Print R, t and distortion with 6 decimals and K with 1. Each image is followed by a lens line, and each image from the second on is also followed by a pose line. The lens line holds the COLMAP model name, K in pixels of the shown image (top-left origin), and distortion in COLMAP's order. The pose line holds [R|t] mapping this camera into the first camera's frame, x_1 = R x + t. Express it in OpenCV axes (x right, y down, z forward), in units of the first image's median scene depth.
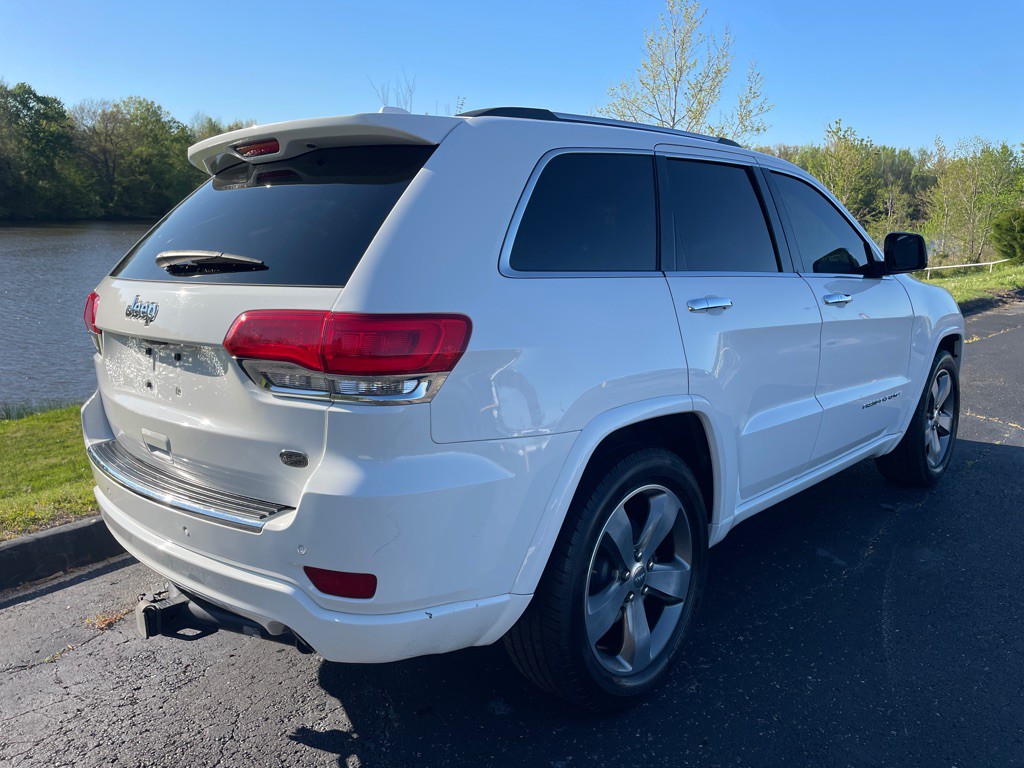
lens RADIAL K [[768.8, 0, 516.4], [0, 768.8, 379.6], [0, 0, 1]] dist [0.090237, -0.115451]
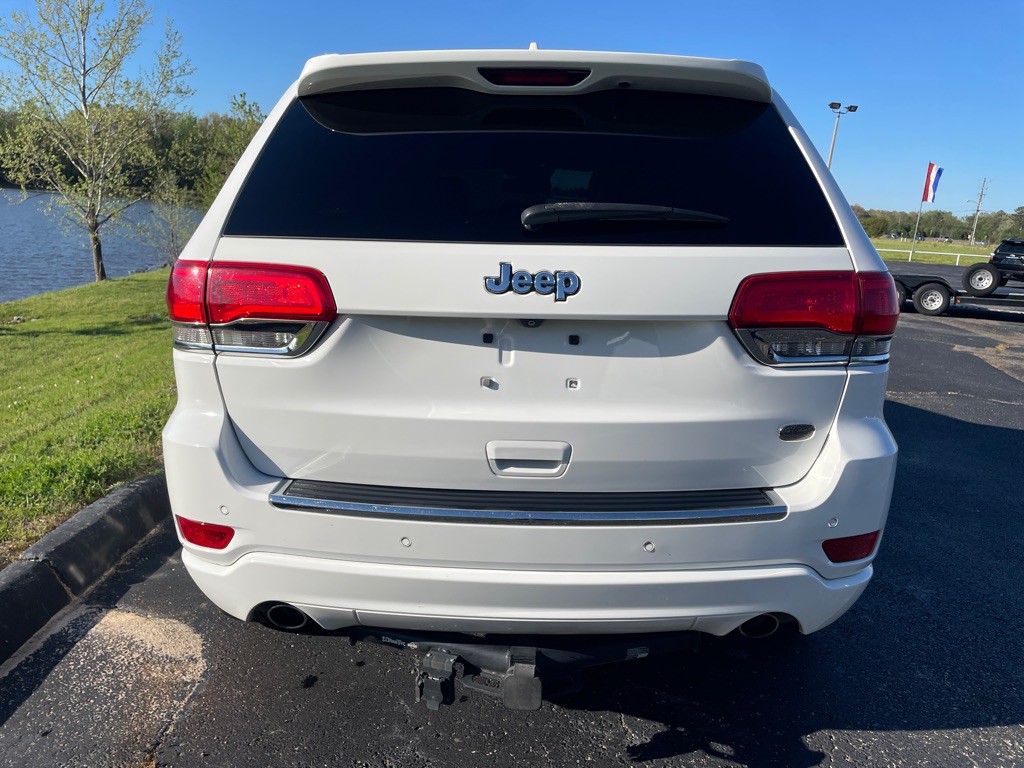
lens RADIAL K [[768.9, 0, 512.9], [0, 768.9, 383.6], [0, 0, 1]] dist [0.087562, -0.111416]
pose [[0.740494, -0.114012, 0.662322, -0.855987], [0.088231, 0.993468, 0.072371, -0.040379], [-0.666246, 0.004847, 0.745716, 0.396861]]
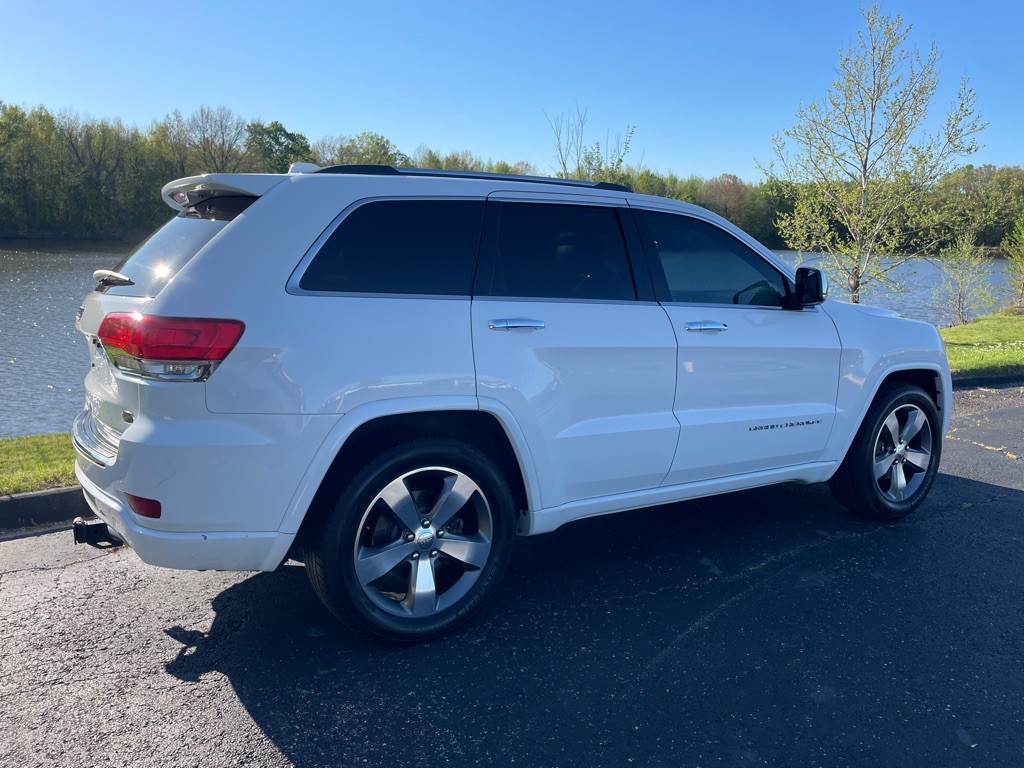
lens RADIAL K [[768.9, 0, 512.9], [0, 768.9, 383.6], [0, 0, 1]] dist [0.087562, -0.111416]
pose [[0.966558, 0.054853, -0.250515, 0.533770], [-0.061158, 0.997976, -0.017448, 0.015786], [0.249051, 0.032185, 0.967956, -0.151470]]
